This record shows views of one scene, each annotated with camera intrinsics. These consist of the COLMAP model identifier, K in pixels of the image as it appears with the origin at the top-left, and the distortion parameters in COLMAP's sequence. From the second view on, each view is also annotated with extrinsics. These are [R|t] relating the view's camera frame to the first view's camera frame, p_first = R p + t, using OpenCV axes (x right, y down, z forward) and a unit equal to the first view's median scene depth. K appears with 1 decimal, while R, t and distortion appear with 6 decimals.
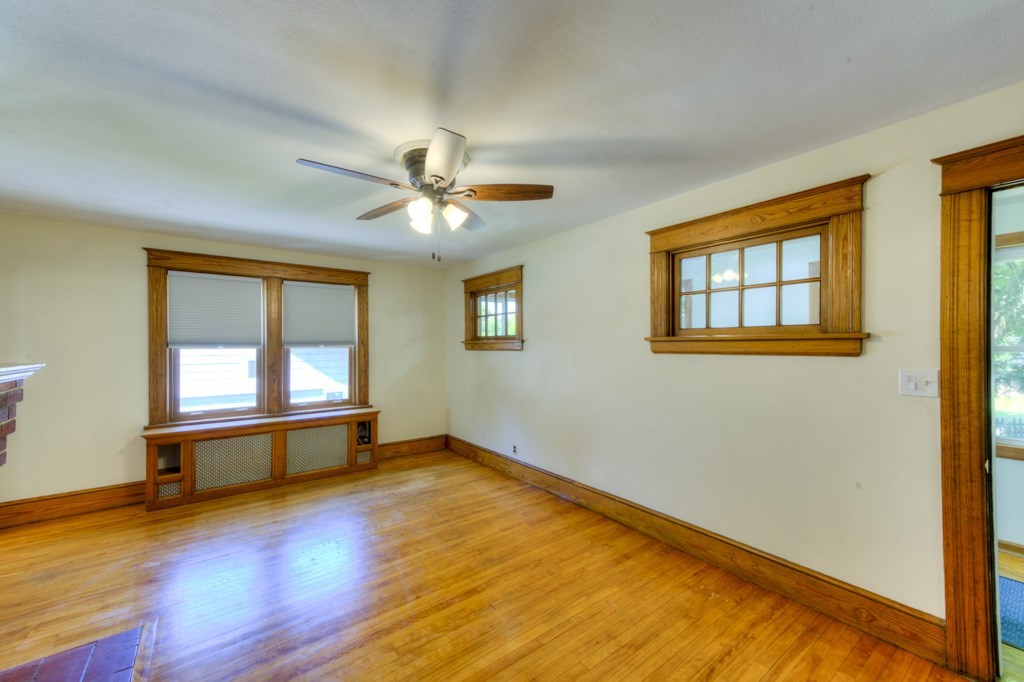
lens RADIAL K [[403.1, 0, 509.2], [0, 403.1, 342.1], [0, 0, 1]] dist [0.020716, -0.000140]
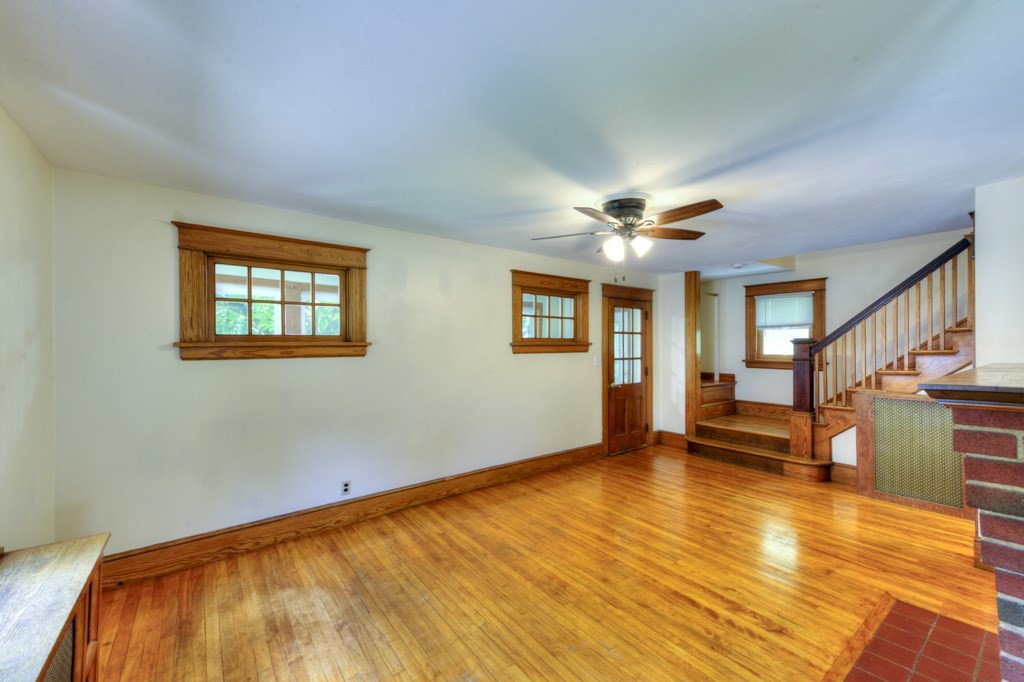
lens RADIAL K [[403.1, 0, 509.2], [0, 403.1, 342.1], [0, 0, 1]] dist [0.020716, -0.000140]
pose [[-0.003701, 0.017815, 0.999834, -0.904119], [0.001159, 0.999841, -0.017811, 0.009705], [-0.999992, 0.001092, -0.003721, 0.841581]]
